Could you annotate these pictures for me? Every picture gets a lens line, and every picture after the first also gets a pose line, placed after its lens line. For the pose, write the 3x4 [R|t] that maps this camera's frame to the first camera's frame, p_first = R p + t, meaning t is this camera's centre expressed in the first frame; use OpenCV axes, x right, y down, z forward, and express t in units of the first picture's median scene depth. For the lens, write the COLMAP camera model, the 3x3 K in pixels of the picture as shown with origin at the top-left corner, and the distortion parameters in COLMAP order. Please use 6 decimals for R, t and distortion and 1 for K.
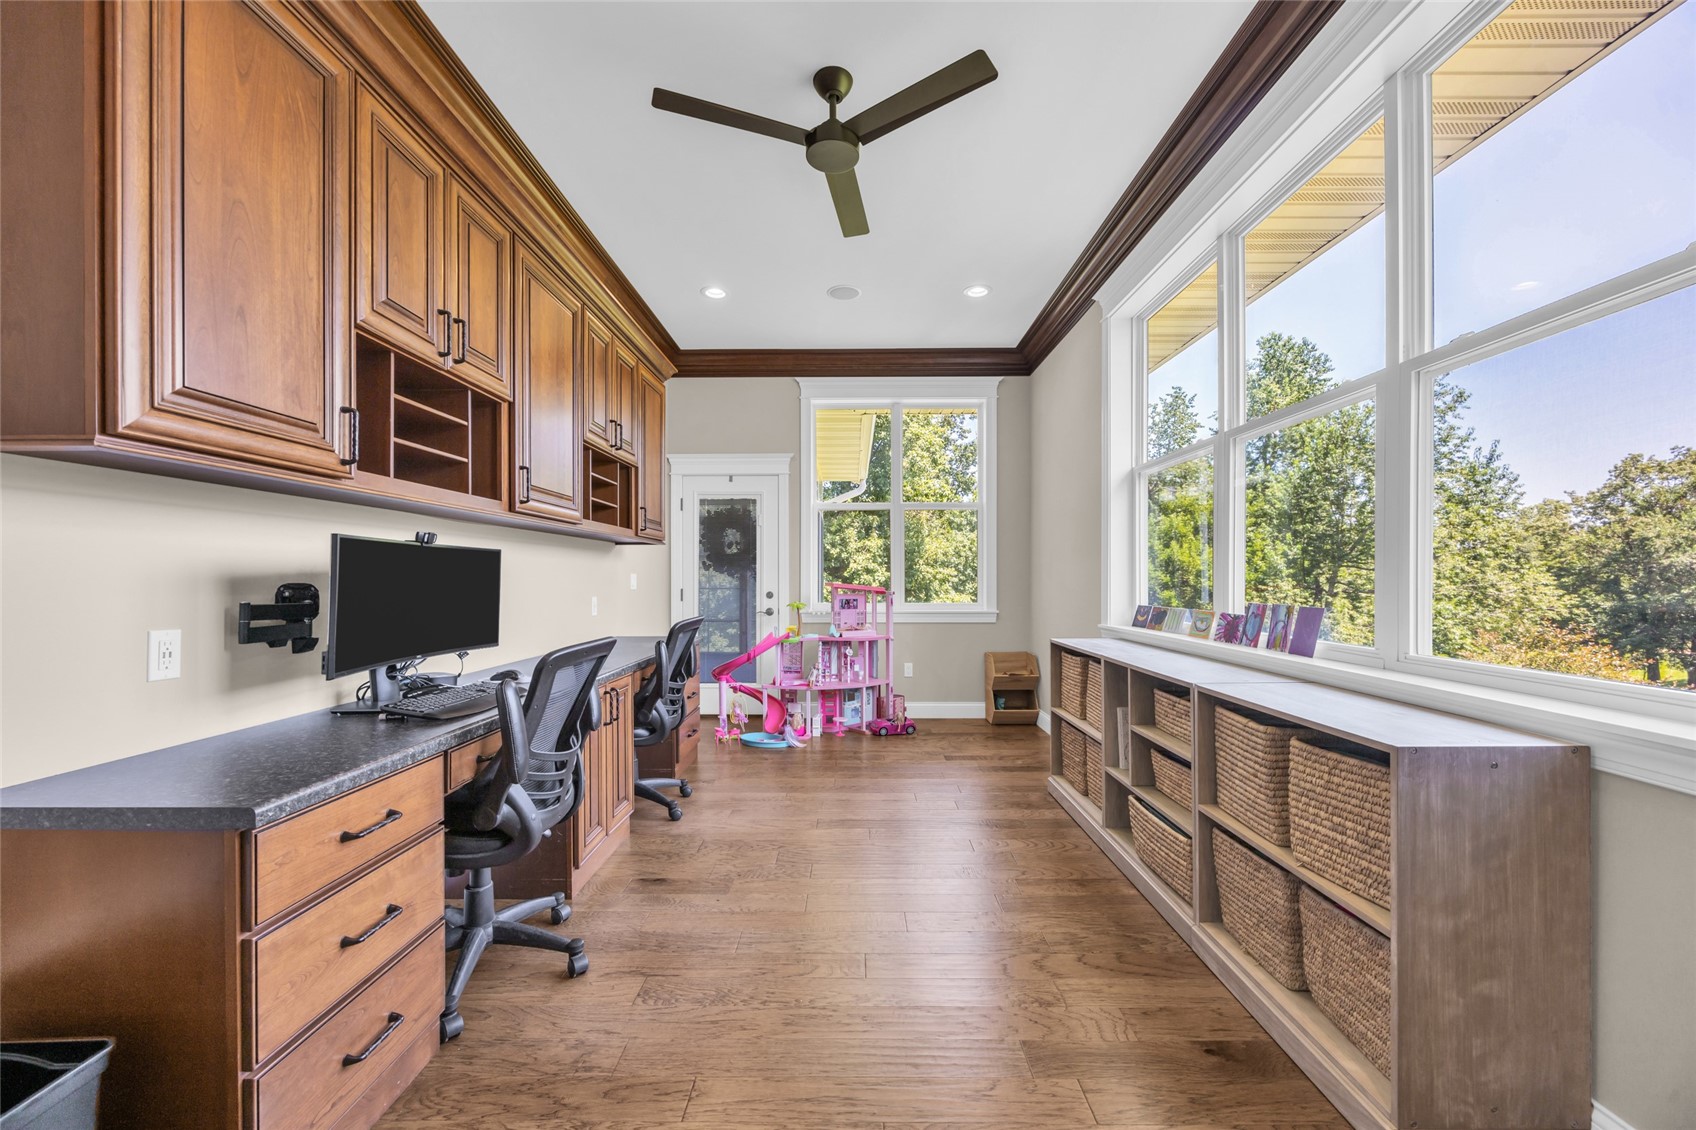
lens RADIAL K [[660.6, 0, 840.2], [0, 660.6, 576.0], [0, 0, 1]] dist [-0.003130, -0.000559]
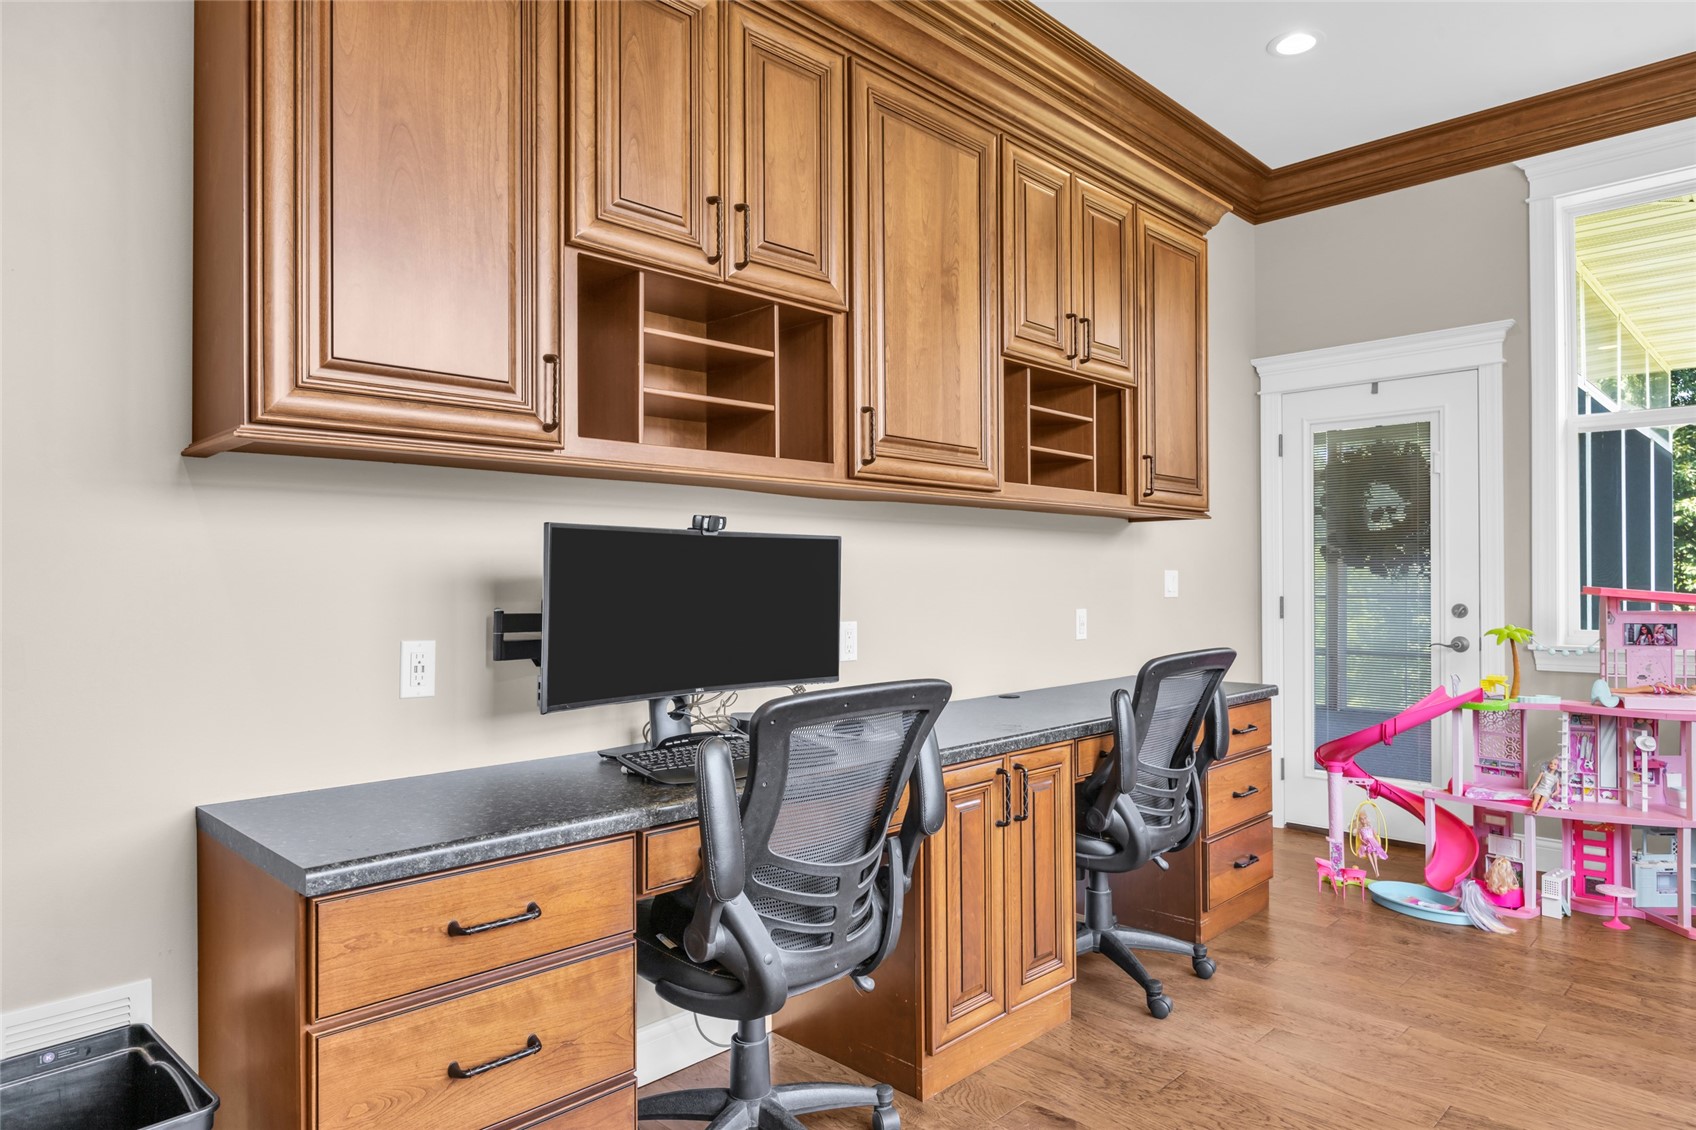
lens RADIAL K [[1015.5, 0, 845.1], [0, 1015.5, 569.7], [0, 0, 1]] dist [-0.010244, 0.000831]
pose [[0.715137, -0.008412, -0.698934, 0.213215], [0.005592, 0.999964, -0.006313, -0.000195], [0.698962, 0.000607, 0.715159, 0.285260]]
